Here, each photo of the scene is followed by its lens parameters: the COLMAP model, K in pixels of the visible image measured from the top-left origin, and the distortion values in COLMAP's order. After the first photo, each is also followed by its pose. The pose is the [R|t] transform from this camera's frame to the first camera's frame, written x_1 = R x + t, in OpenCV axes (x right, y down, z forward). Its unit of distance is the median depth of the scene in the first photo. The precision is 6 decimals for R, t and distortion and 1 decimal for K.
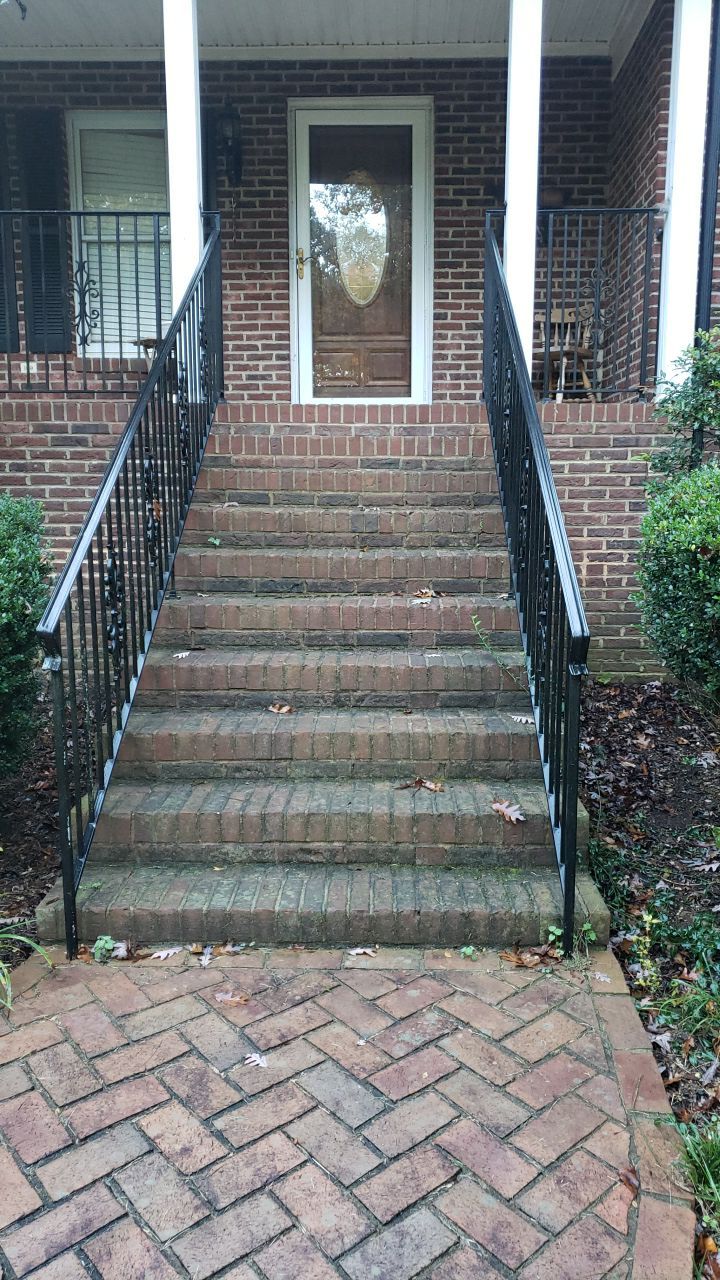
lens RADIAL K [[1003.4, 0, 359.3], [0, 1003.4, 638.0], [0, 0, 1]] dist [0.016819, -0.014728]
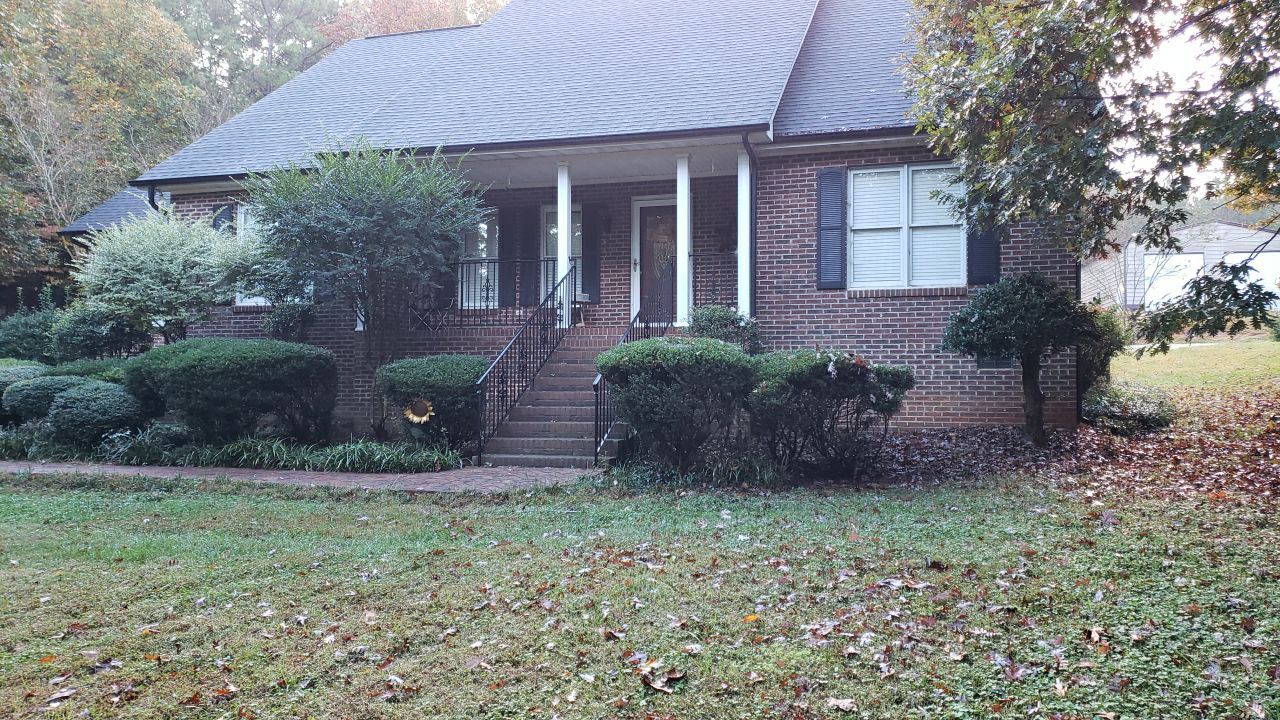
lens RADIAL K [[1003.4, 0, 640.5], [0, 1003.4, 361.4], [0, 0, 1]] dist [0.016819, -0.014728]
pose [[0.960559, -0.002958, -0.278060, 0.585320], [-0.048900, 0.982564, -0.179380, 0.240641], [0.273742, 0.185902, 0.943666, -1.079839]]
